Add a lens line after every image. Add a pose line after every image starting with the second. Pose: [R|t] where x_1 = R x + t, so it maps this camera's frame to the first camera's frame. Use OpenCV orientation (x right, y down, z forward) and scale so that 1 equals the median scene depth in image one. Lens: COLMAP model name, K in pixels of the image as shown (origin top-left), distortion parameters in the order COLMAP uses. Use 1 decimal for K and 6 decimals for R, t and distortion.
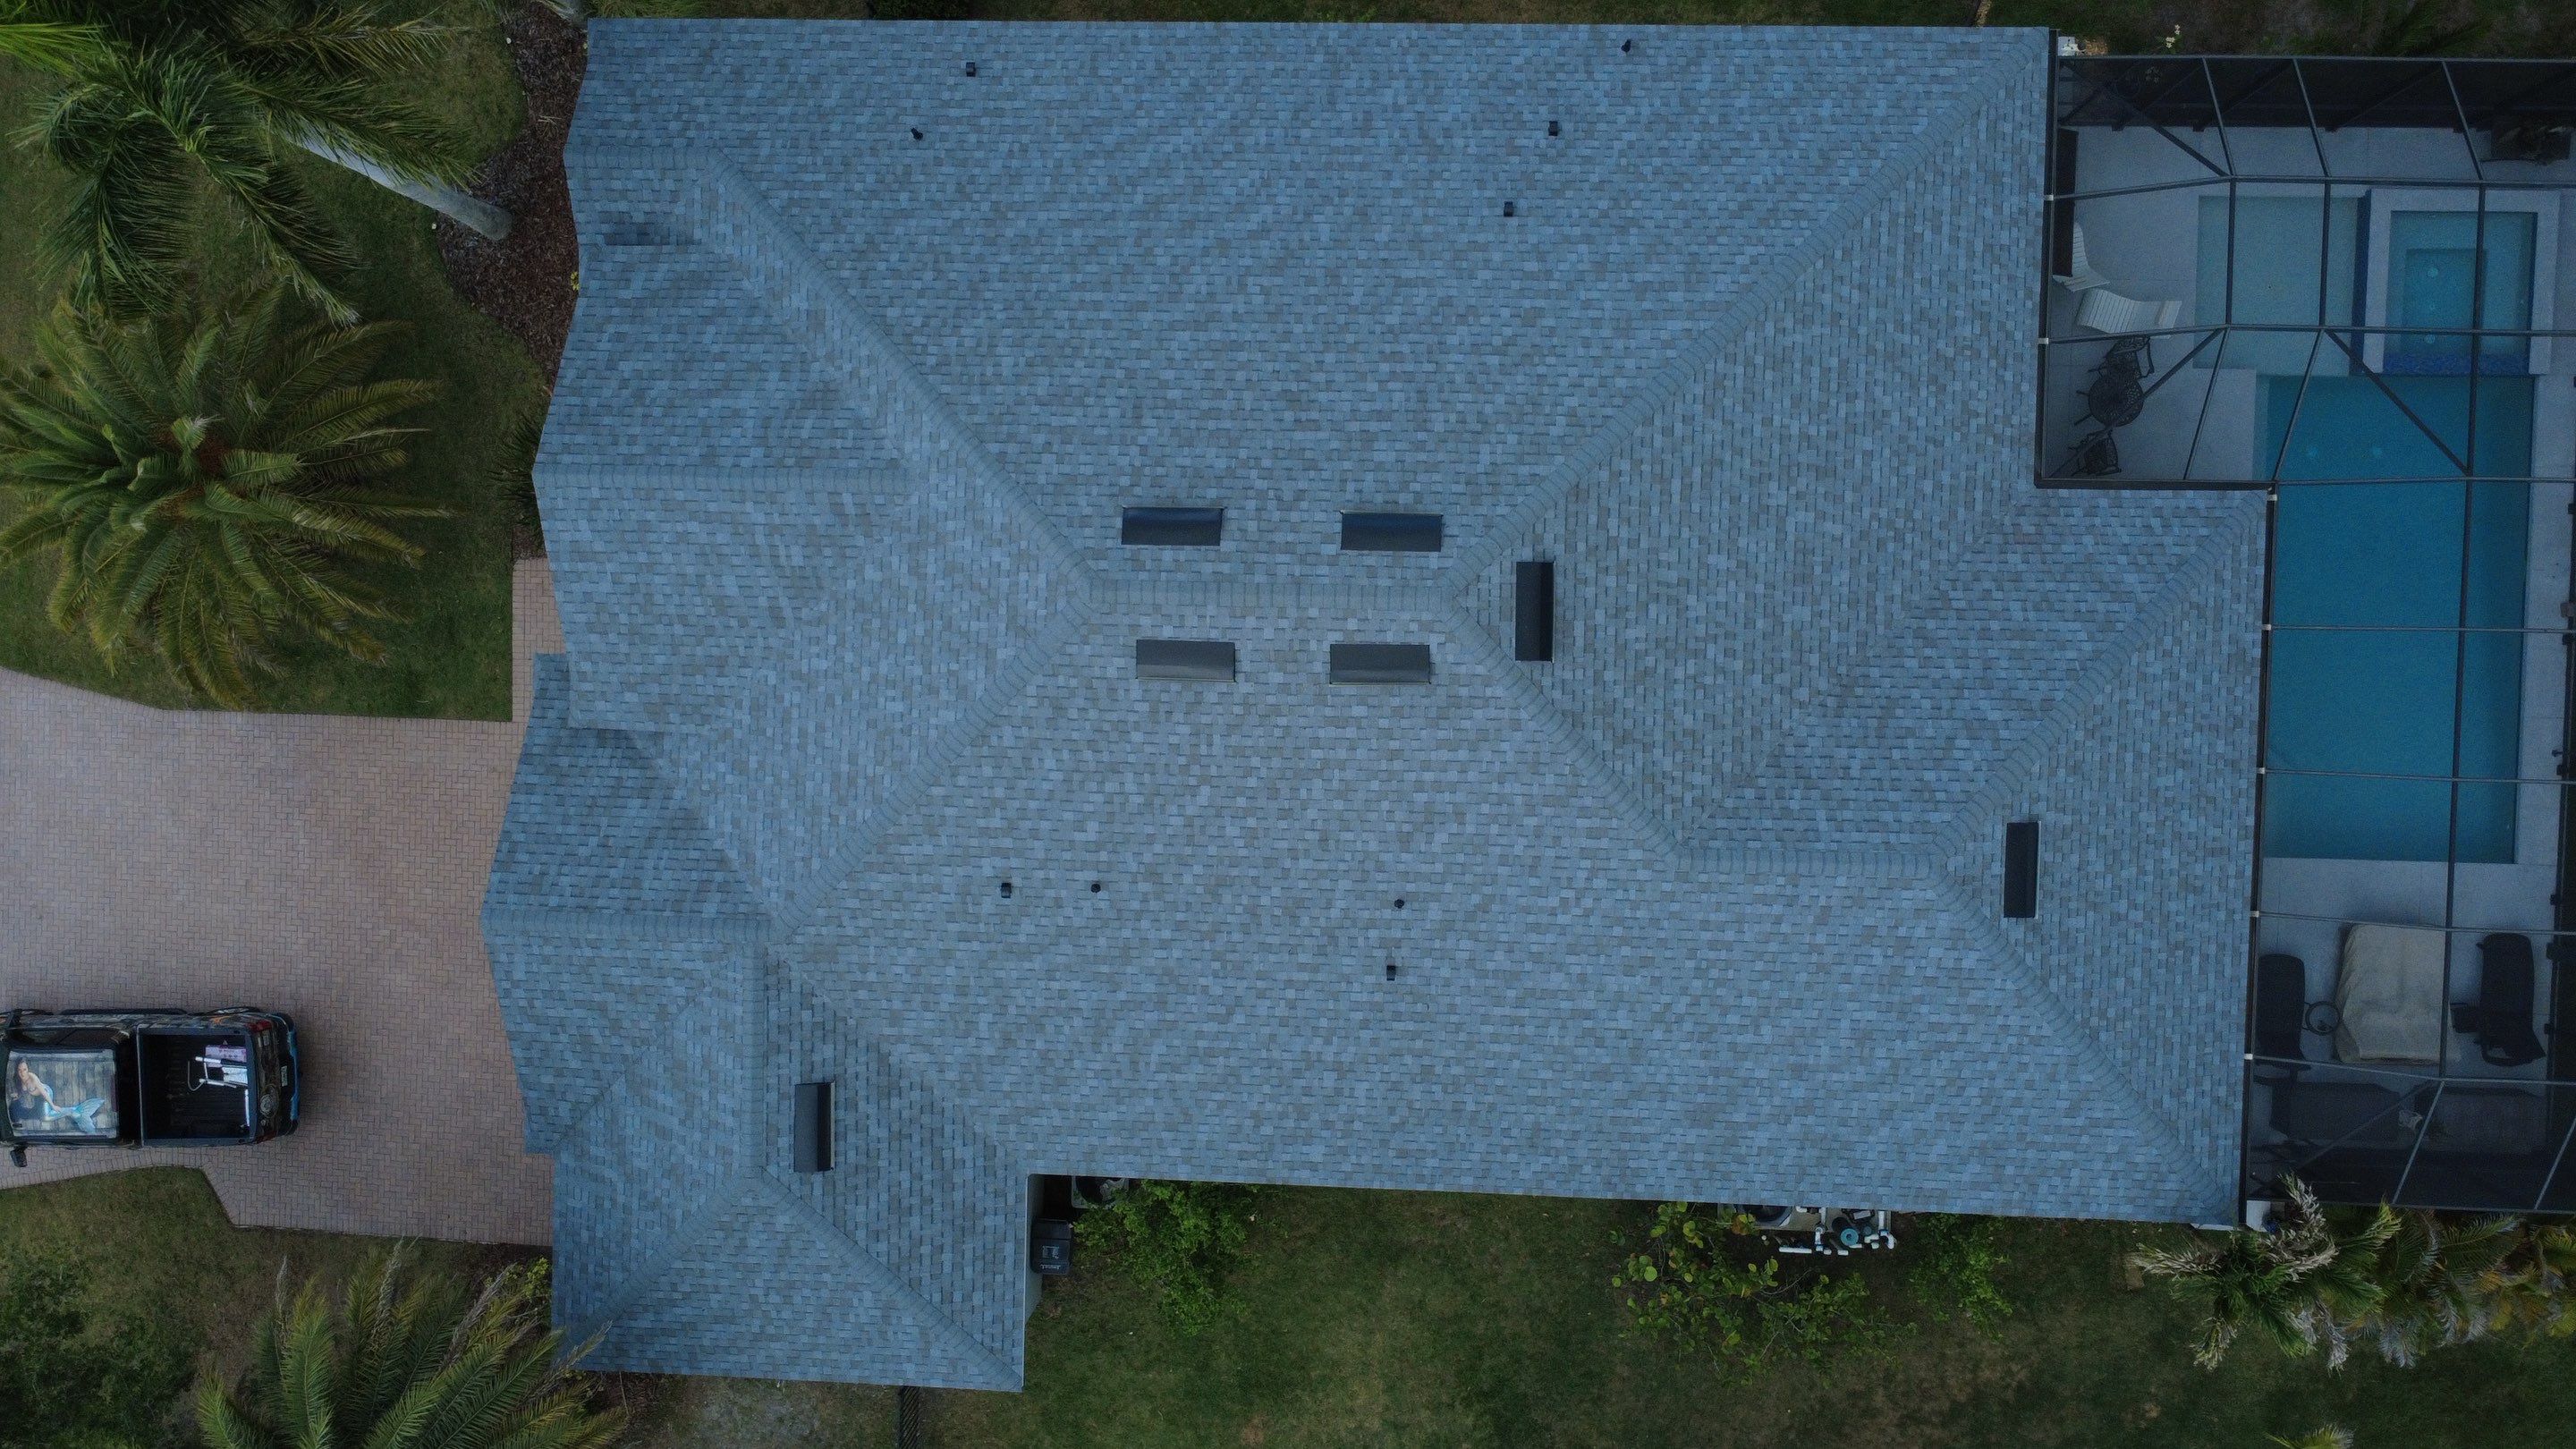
lens RADIAL K [[1878.3, 0, 1282.9], [0, 1878.3, 719.3], [0, 0, 1]] dist [-0.002795, 0.004900]
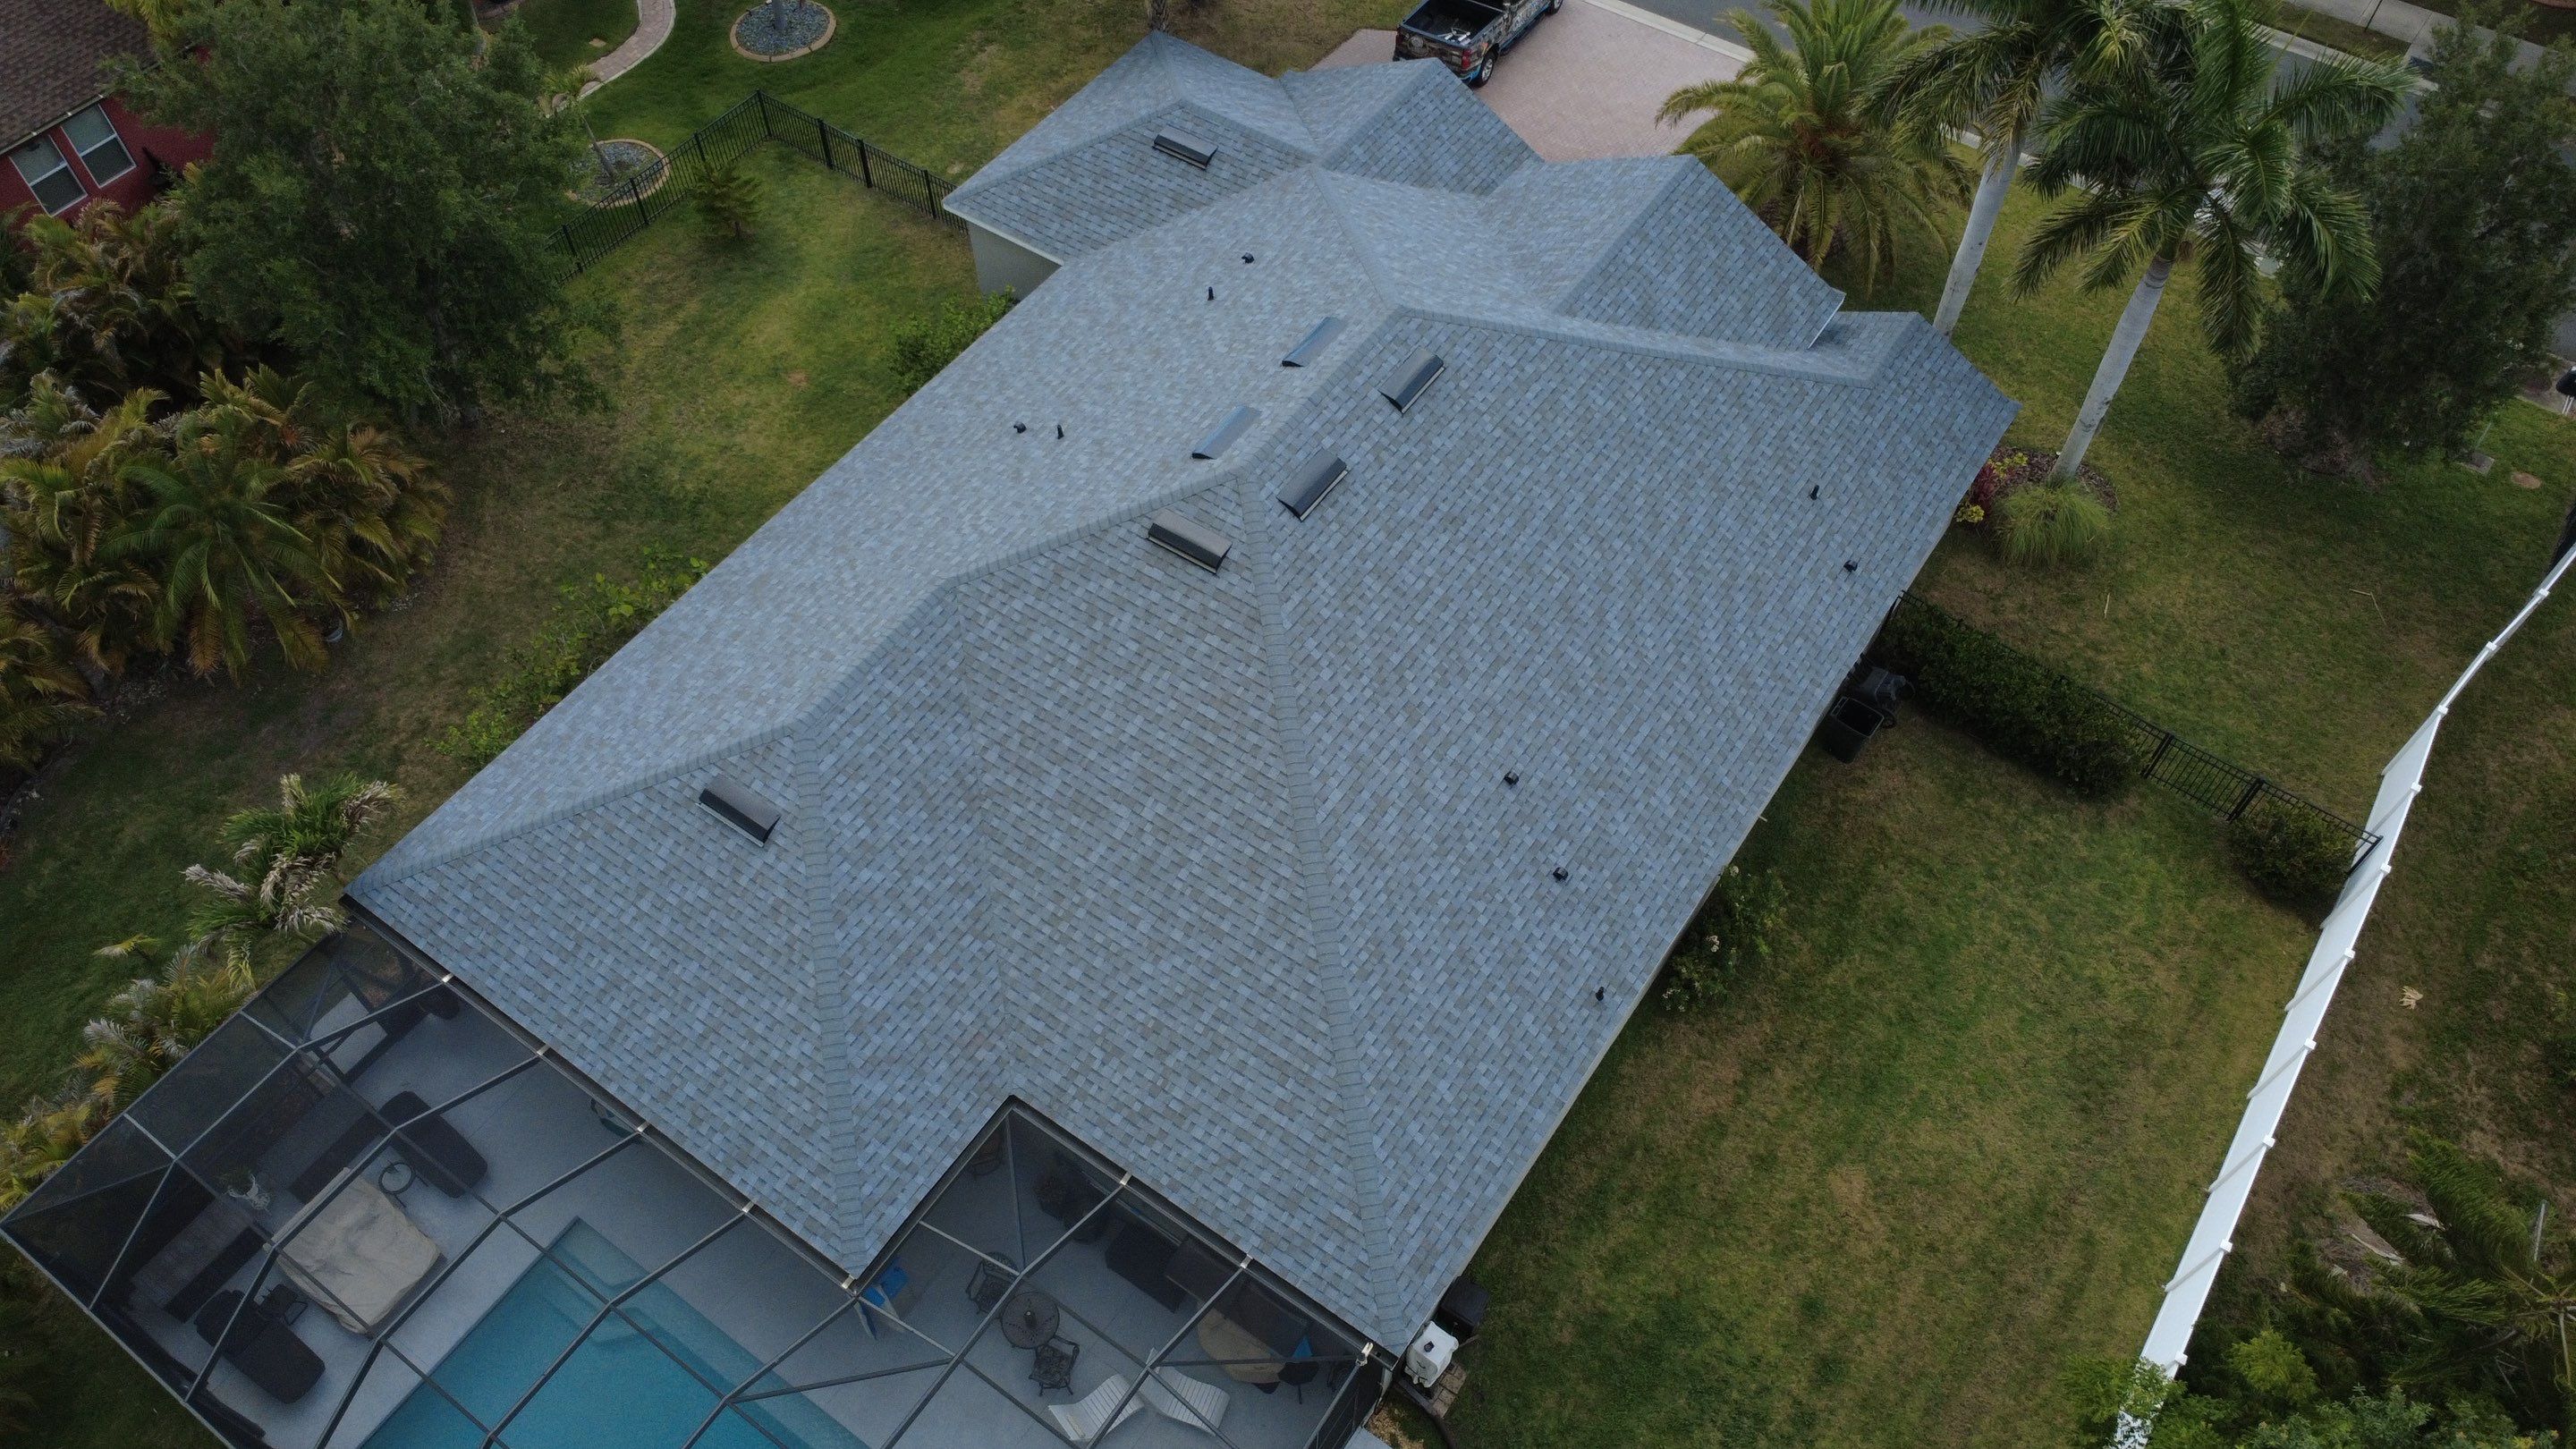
lens RADIAL K [[1878.3, 0, 1282.9], [0, 1878.3, 719.3], [0, 0, 1]] dist [-0.002795, 0.004900]
pose [[-0.548816, 0.707930, -0.444563, 0.643226], [-0.835812, -0.455258, 0.306854, -0.473106], [0.014840, 0.539977, 0.841549, 0.064383]]
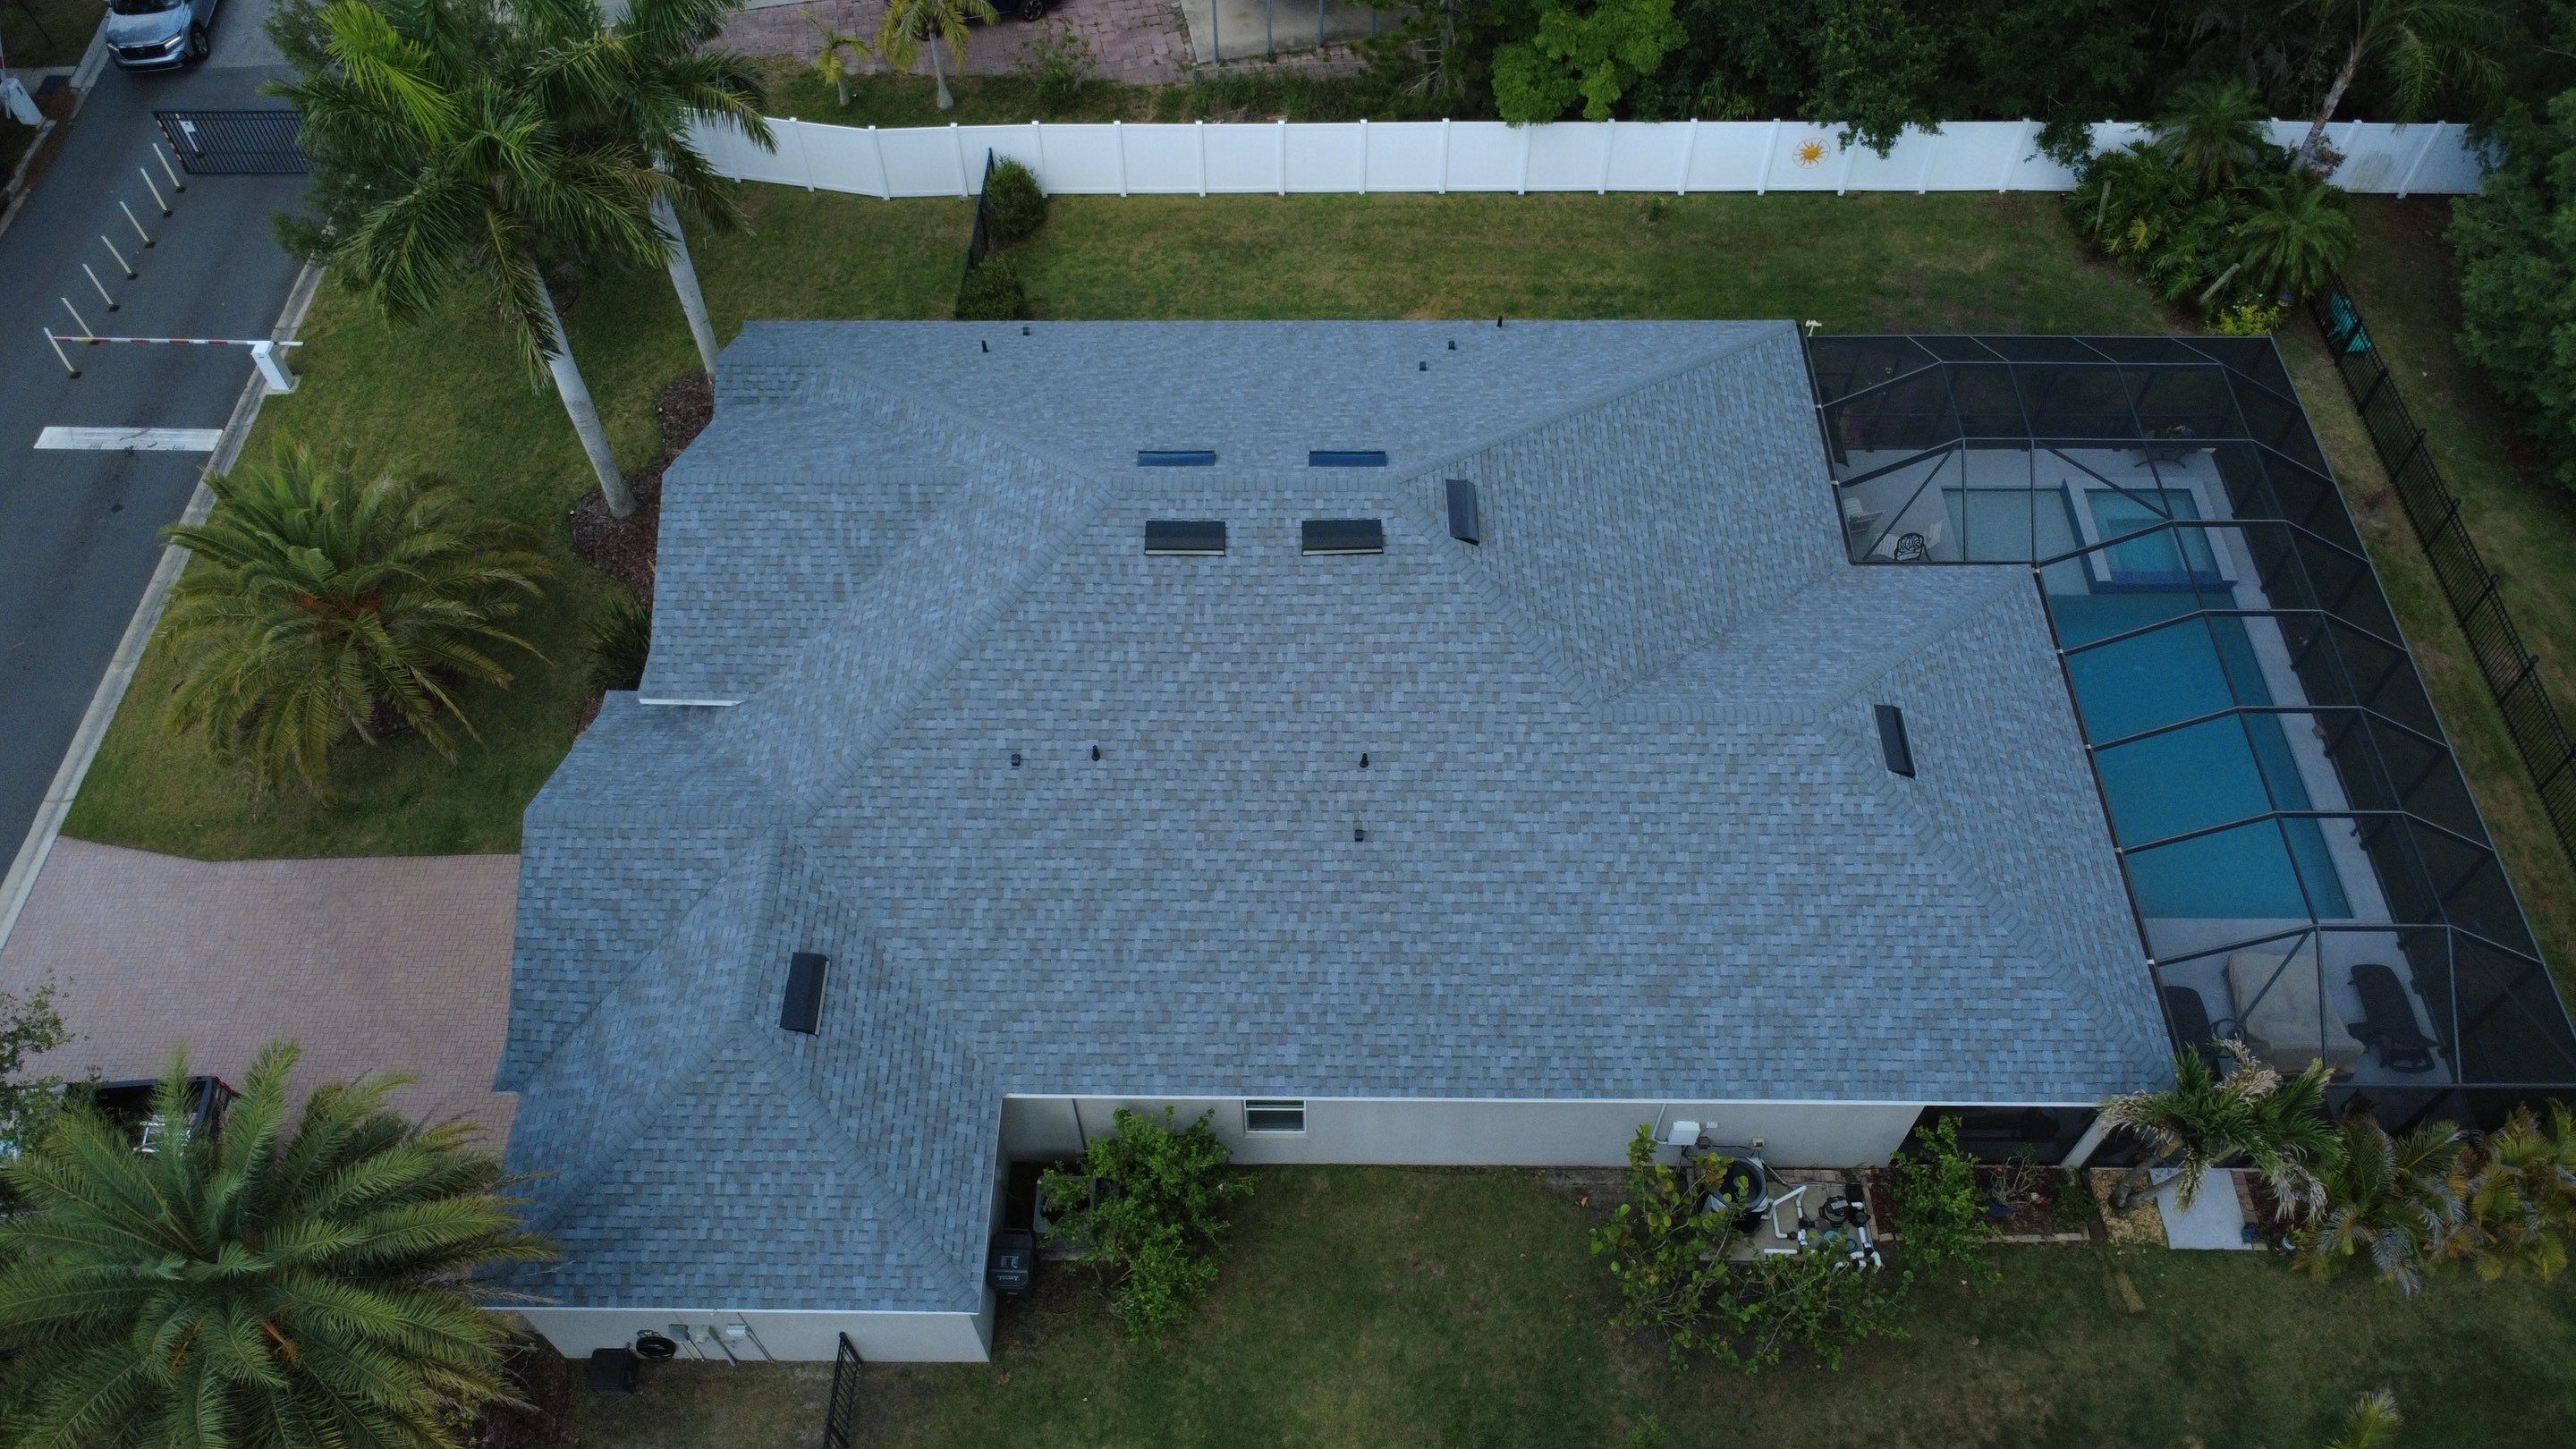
lens RADIAL K [[1878.3, 0, 1282.9], [0, 1878.3, 719.3], [0, 0, 1]] dist [-0.002795, 0.004900]
pose [[0.998855, 0.016287, 0.044985, -0.037669], [0.014666, 0.790757, -0.611954, 0.751613], [-0.045539, 0.611913, 0.789613, 0.085506]]
